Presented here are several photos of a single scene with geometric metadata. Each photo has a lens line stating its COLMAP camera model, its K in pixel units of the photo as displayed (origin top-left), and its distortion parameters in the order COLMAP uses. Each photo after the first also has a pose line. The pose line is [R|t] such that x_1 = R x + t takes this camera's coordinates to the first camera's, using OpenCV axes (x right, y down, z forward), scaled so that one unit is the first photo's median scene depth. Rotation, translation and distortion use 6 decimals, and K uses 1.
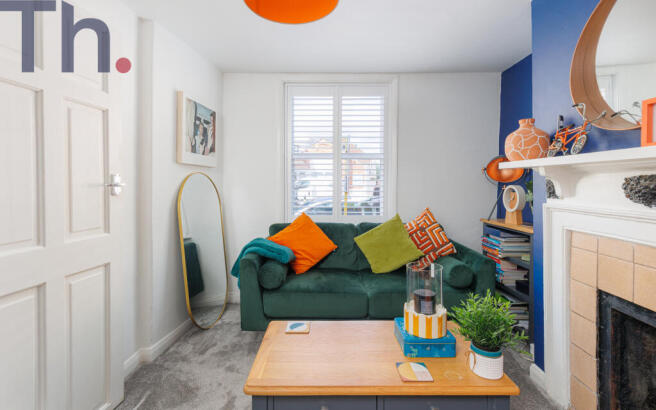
lens RADIAL K [[305.9, 0, 301.0], [0, 305.9, 185.8], [0, 0, 1]] dist [0.015987, 0.000142]
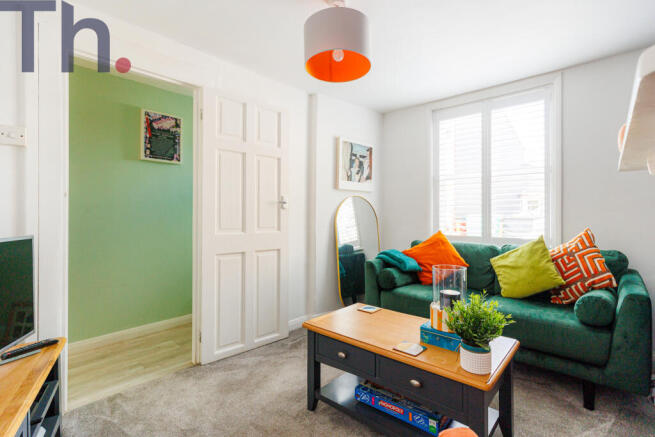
lens RADIAL K [[304.7, 0, 328.5], [0, 304.7, 215.5], [0, 0, 1]] dist [-0.001369, 0.000322]
pose [[0.751450, 0.004073, -0.659777, 0.470920], [-0.011988, 0.999900, -0.007481, 0.054644], [0.659681, 0.013531, 0.751424, -0.050825]]
